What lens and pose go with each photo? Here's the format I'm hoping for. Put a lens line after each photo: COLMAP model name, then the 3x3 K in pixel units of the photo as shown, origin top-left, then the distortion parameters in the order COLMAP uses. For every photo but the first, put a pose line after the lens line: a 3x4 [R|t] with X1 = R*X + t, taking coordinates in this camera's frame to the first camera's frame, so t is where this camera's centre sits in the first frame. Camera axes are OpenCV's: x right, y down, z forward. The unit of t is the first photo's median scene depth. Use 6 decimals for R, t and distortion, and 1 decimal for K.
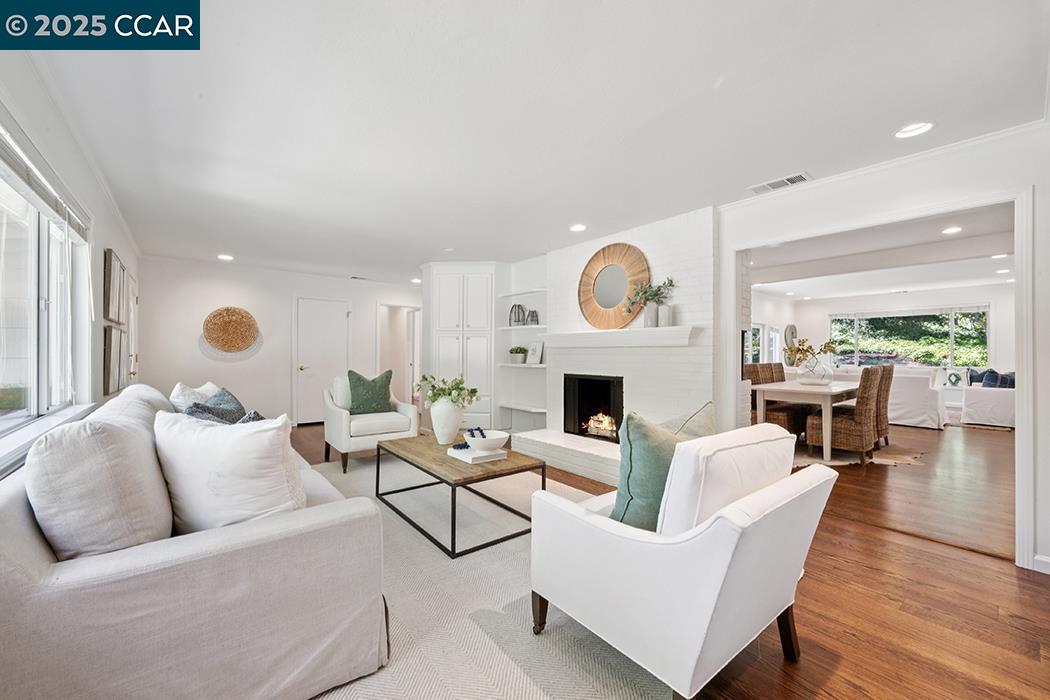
lens RADIAL K [[411.5, 0, 525.0], [0, 411.5, 350.0], [0, 0, 1]] dist [0.000026, 0.000035]
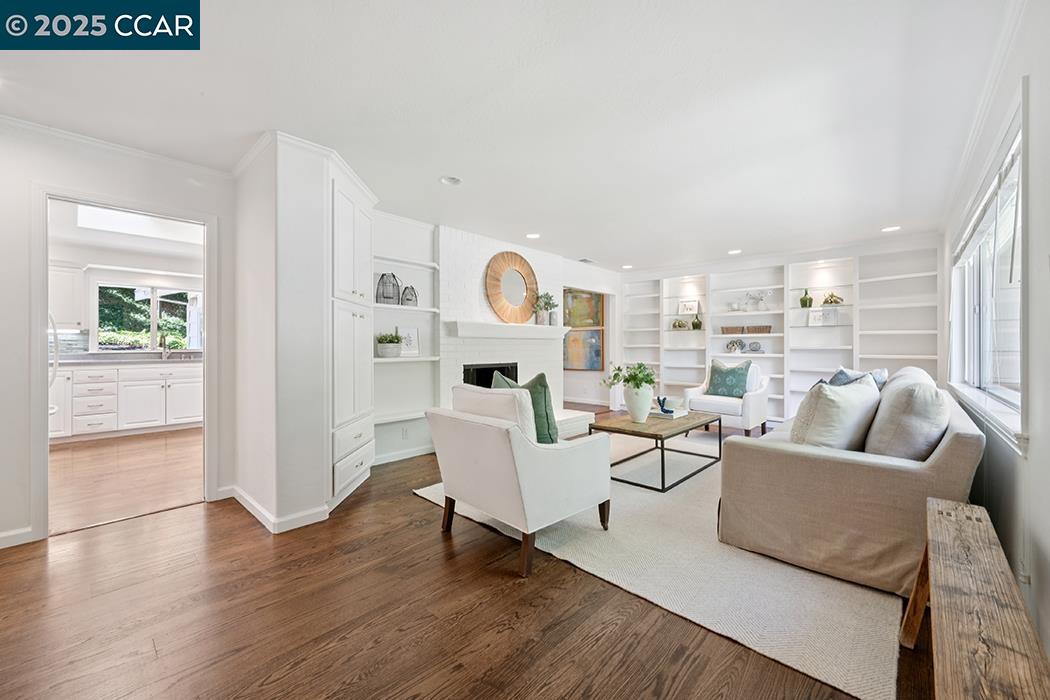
lens RADIAL K [[411.5, 0, 525.0], [0, 411.5, 350.0], [0, 0, 1]] dist [0.000026, 0.000035]
pose [[-0.135850, -0.010952, 0.990669, -0.955384], [-0.010826, 0.999896, 0.009570, 0.014358], [-0.990670, -0.009425, -0.135954, 1.100370]]
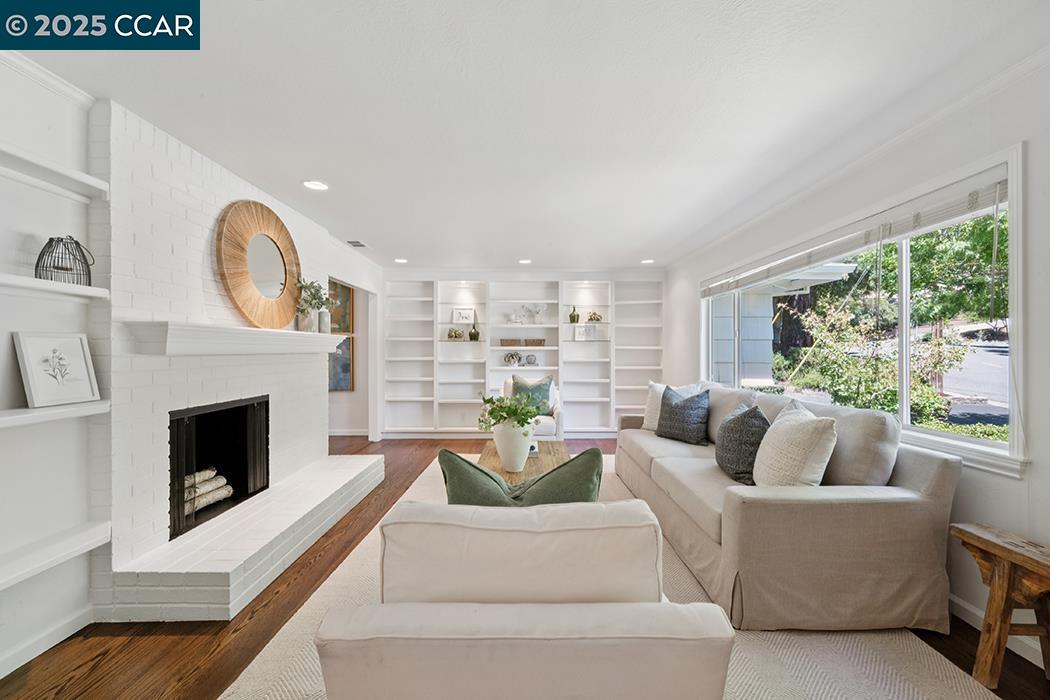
lens RADIAL K [[411.5, 0, 525.0], [0, 411.5, 350.0], [0, 0, 1]] dist [0.000026, 0.000035]
pose [[-0.779184, -0.000592, 0.626795, -0.551906], [-0.007716, 0.999933, -0.008648, -0.010822], [-0.626748, -0.011574, -0.779136, 1.234399]]
